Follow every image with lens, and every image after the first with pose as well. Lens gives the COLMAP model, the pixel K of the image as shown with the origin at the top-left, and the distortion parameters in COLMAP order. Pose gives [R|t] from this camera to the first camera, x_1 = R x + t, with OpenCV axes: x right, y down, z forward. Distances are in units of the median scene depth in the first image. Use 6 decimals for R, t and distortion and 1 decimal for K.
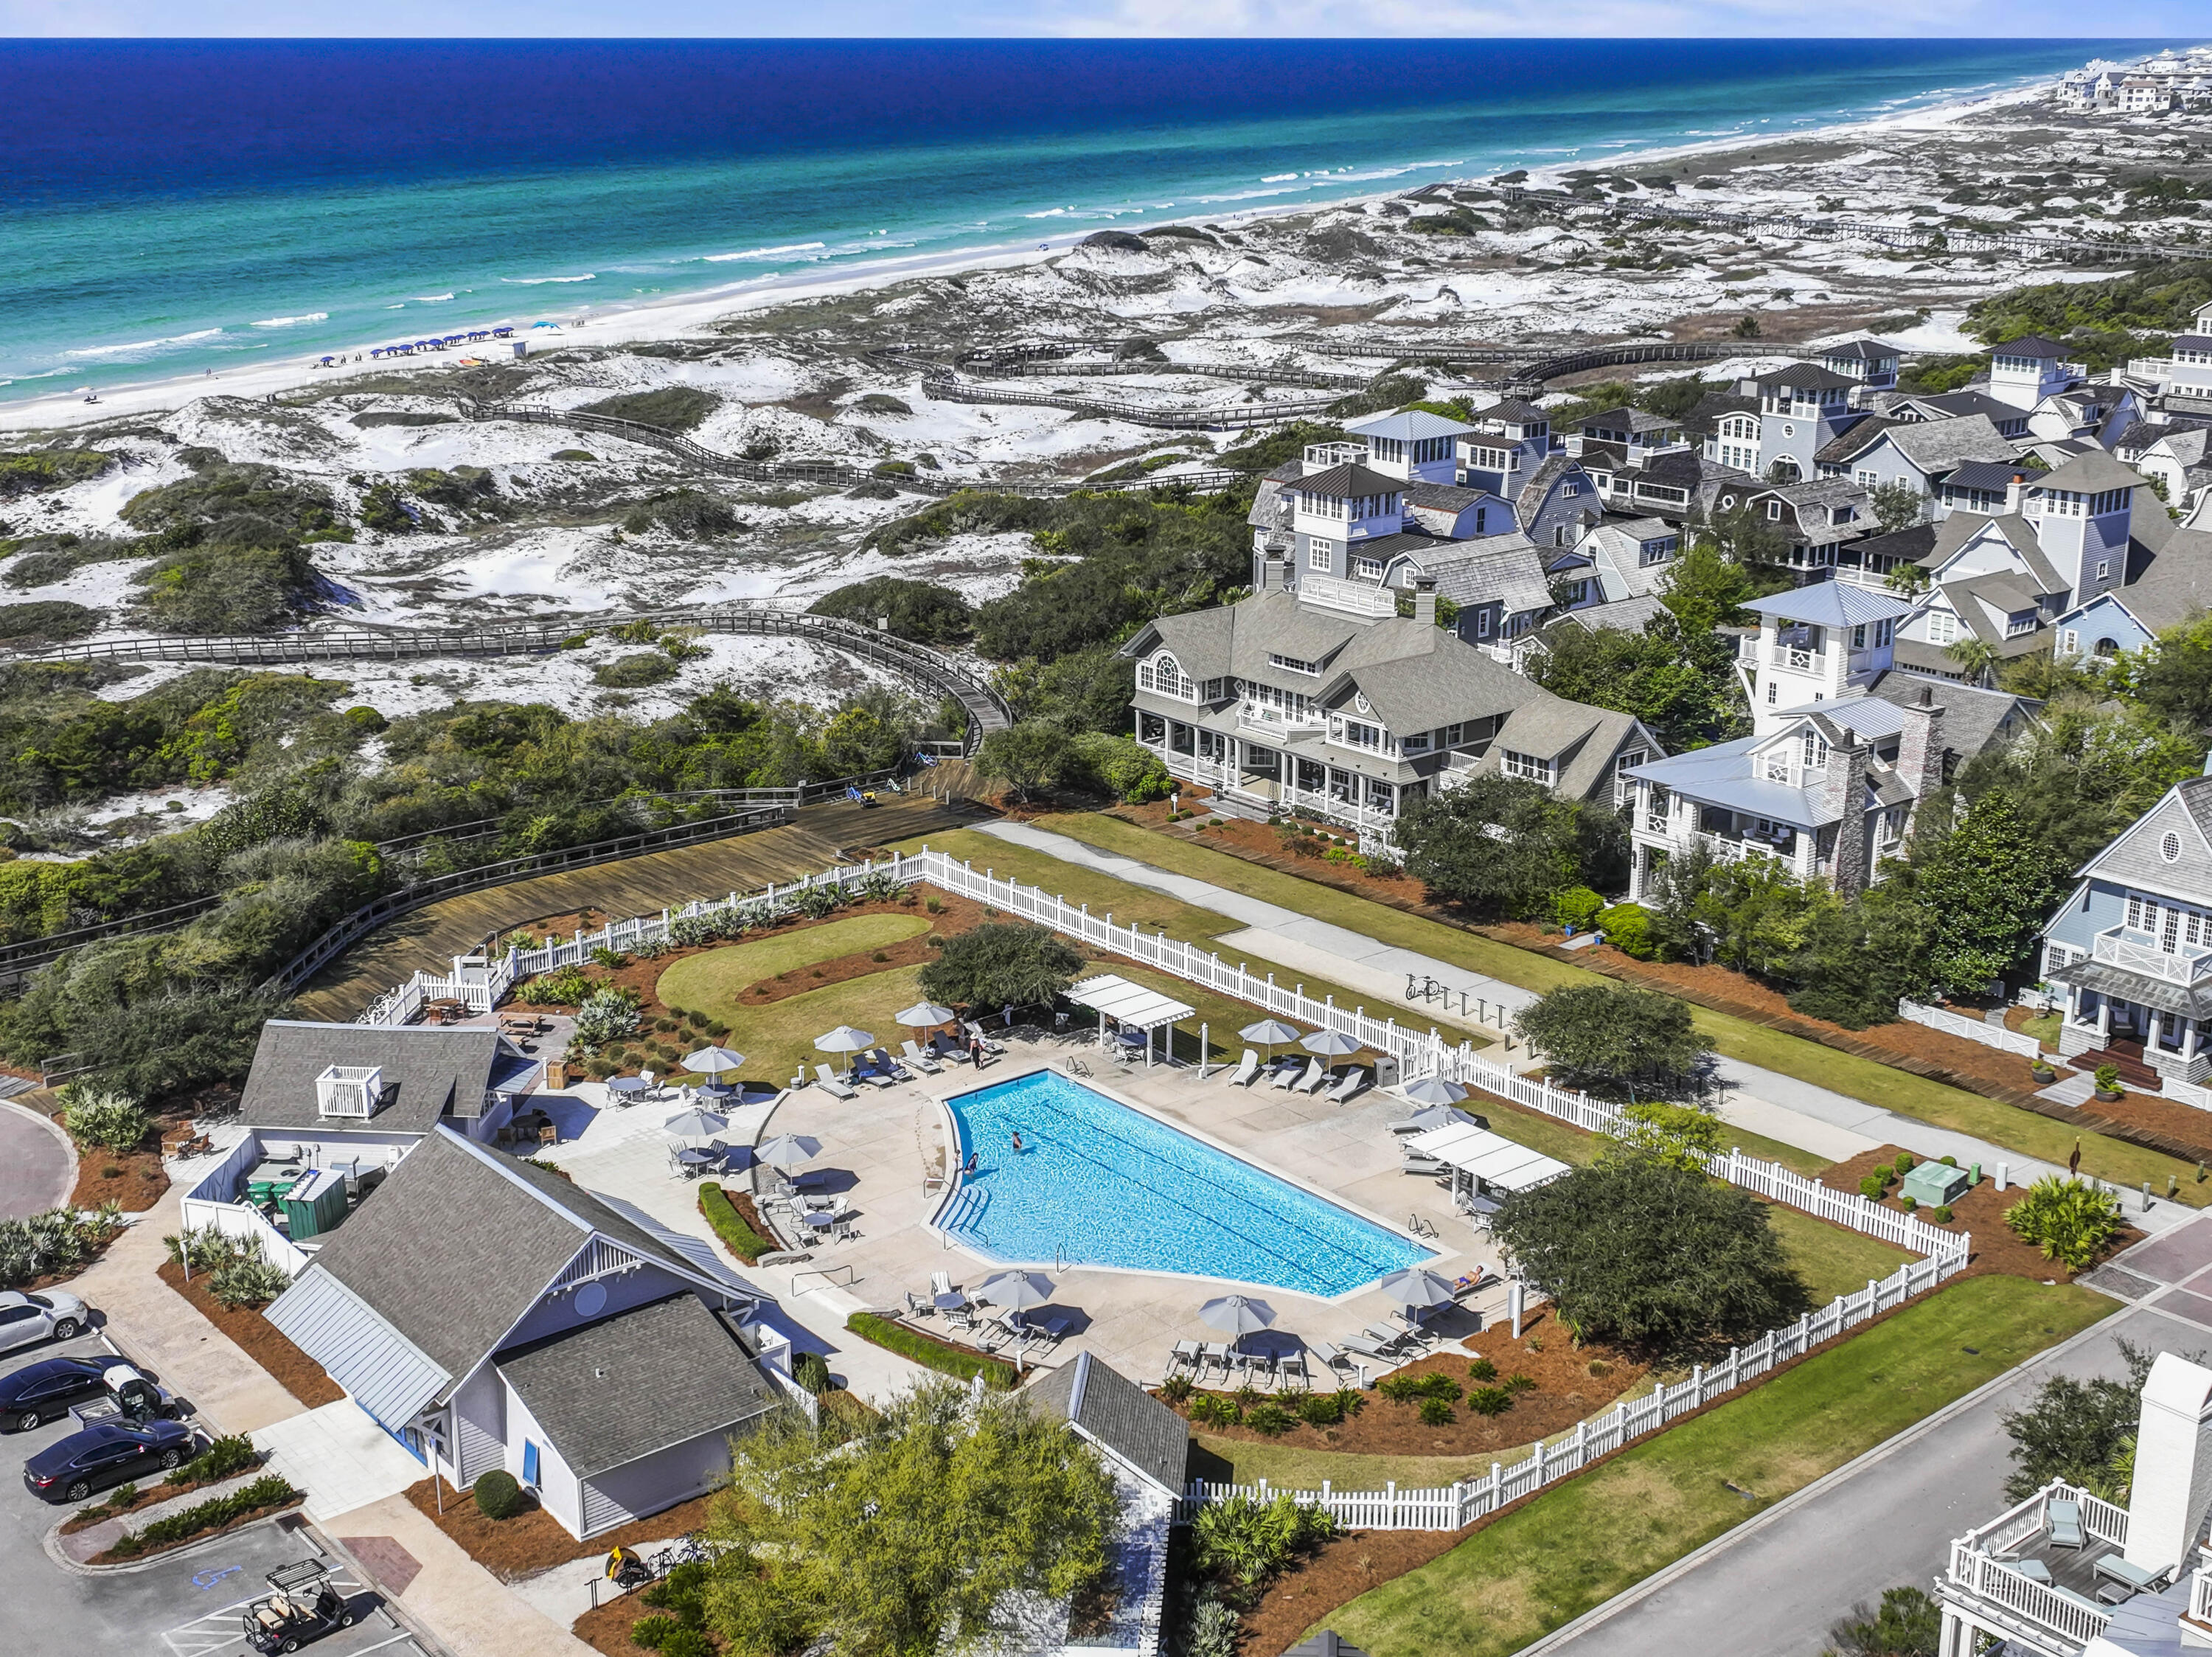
lens RADIAL K [[2614.9, 0, 1076.9], [0, 2614.9, 876.8], [0, 0, 1]] dist [0.015933, 0.000000]
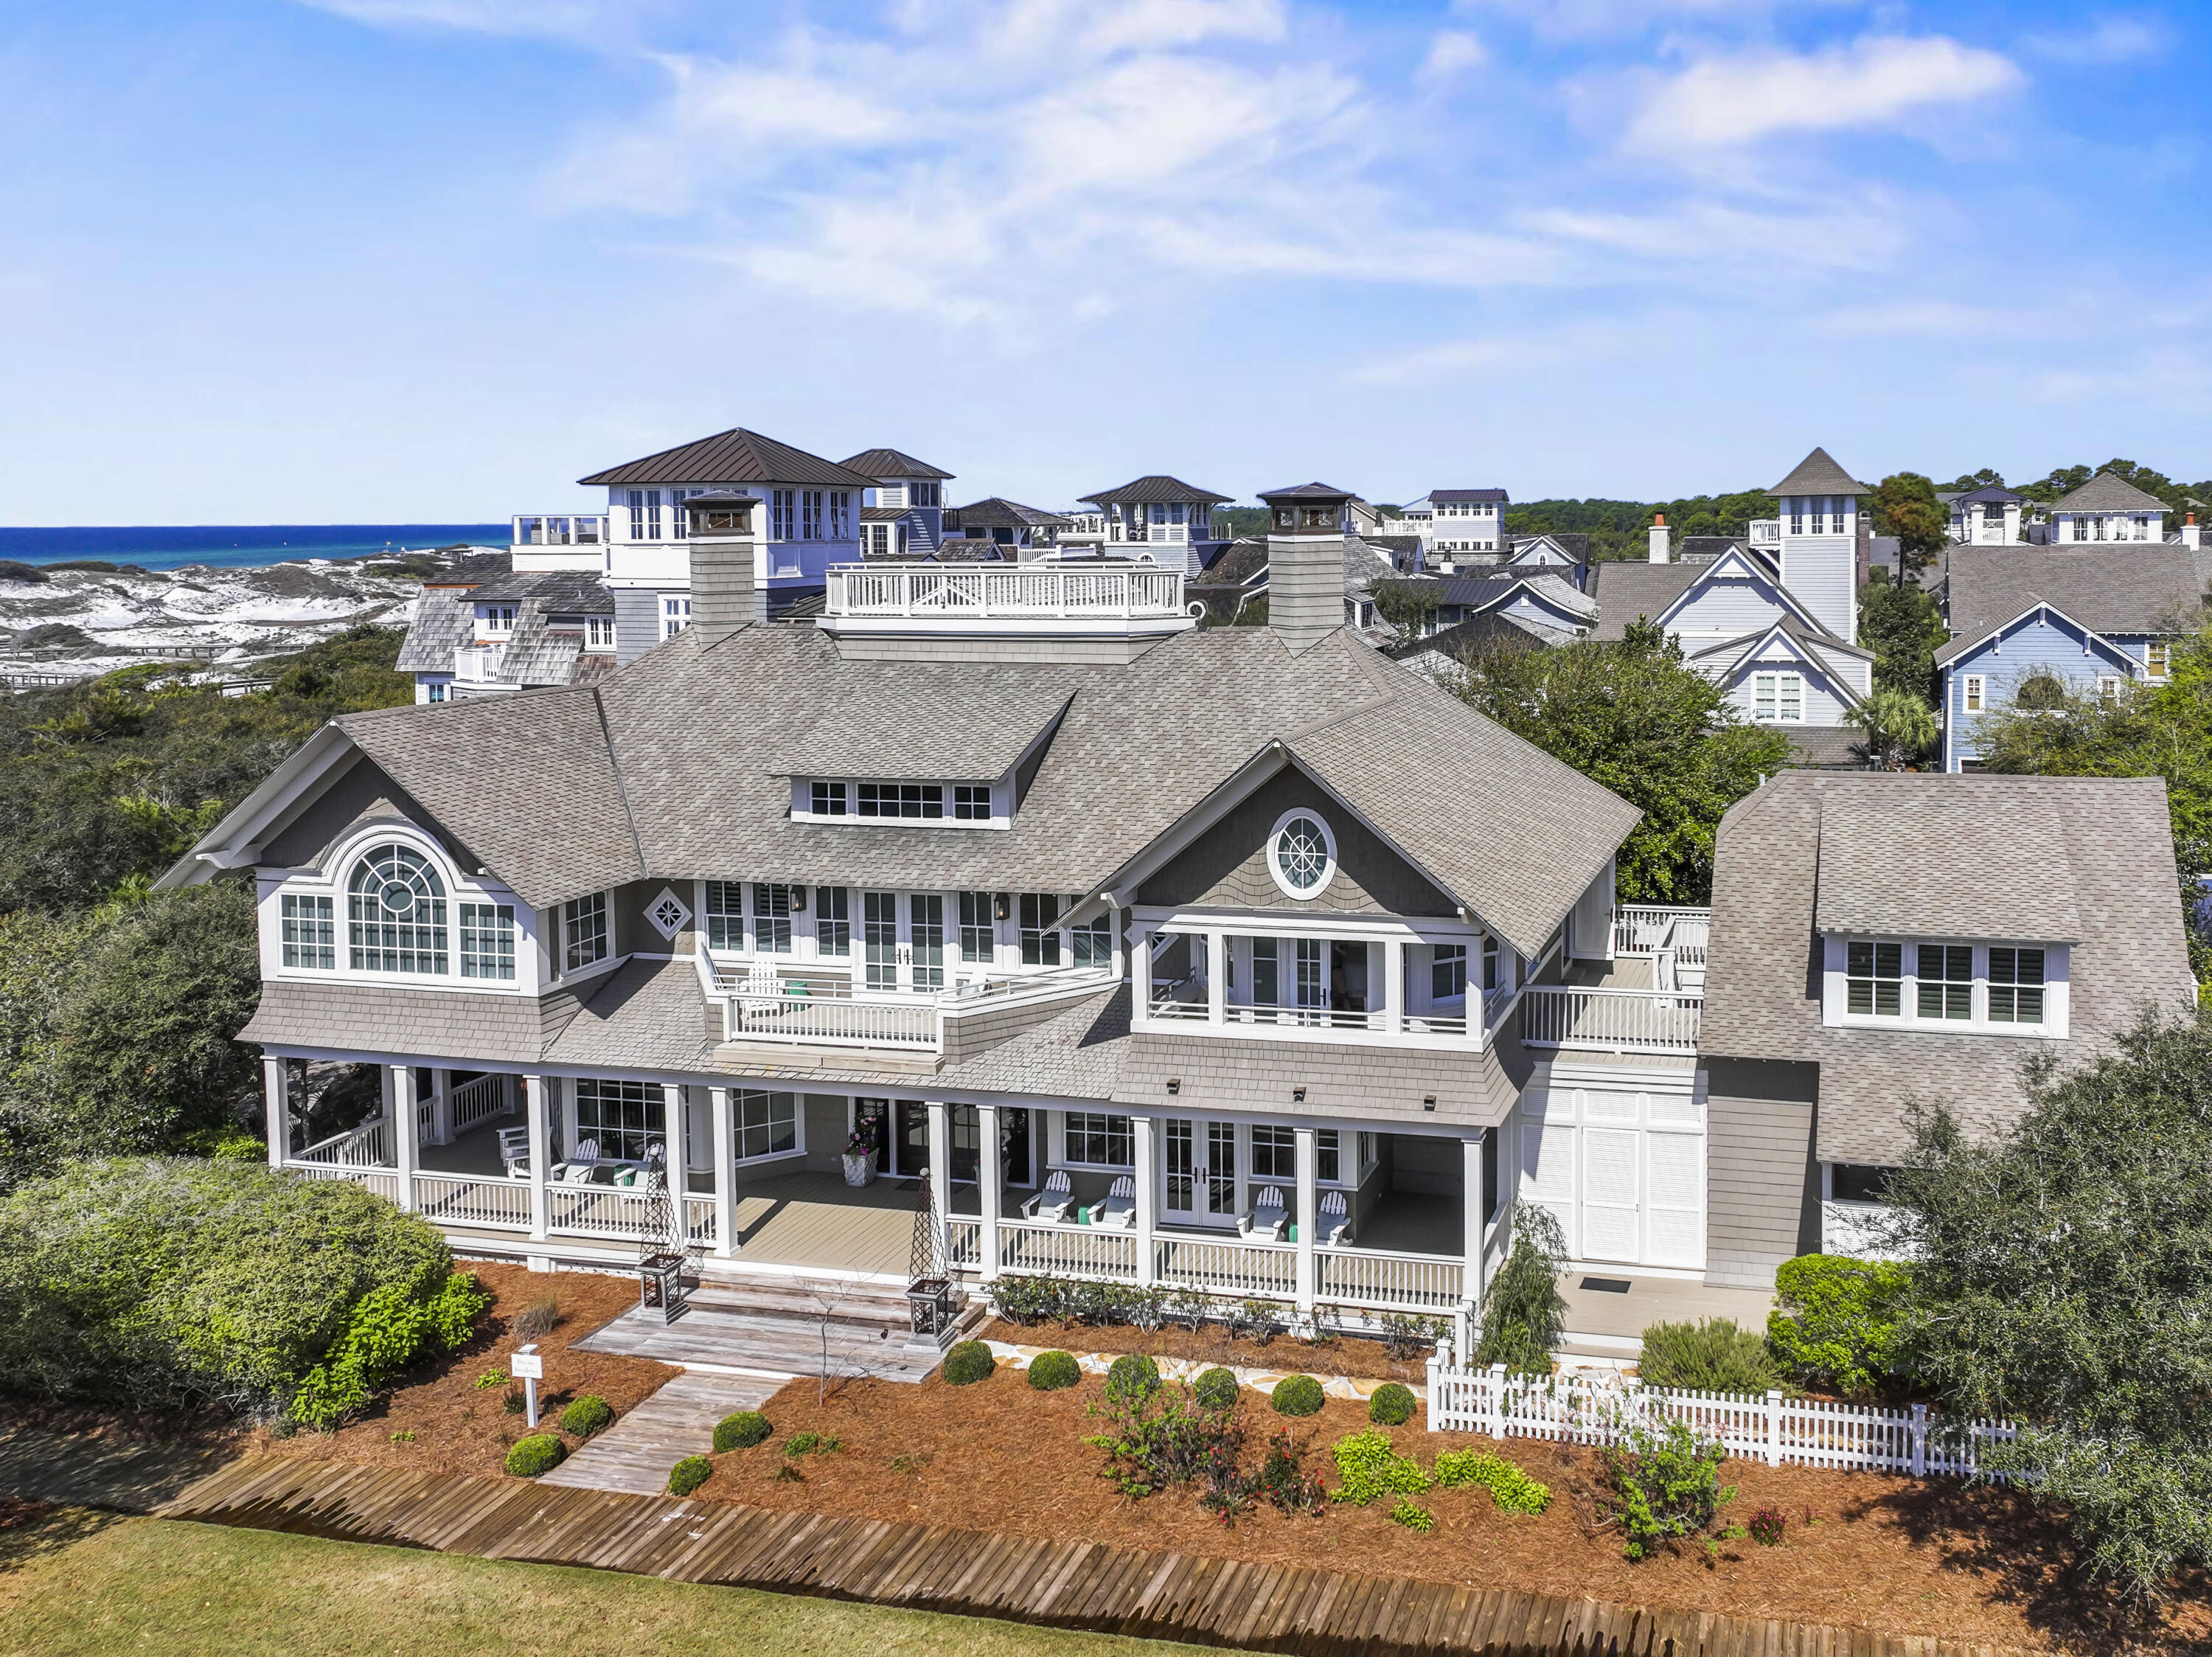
lens RADIAL K [[1899.8, 0, 1435.0], [0, 1899.8, 631.1], [0, 0, 1]] dist [0.015790, -0.019190]
pose [[0.786926, -0.034933, 0.616058, -0.004253], [0.189456, 0.963850, -0.187350, -0.046418], [-0.587242, 0.264147, 0.765097, 0.778226]]
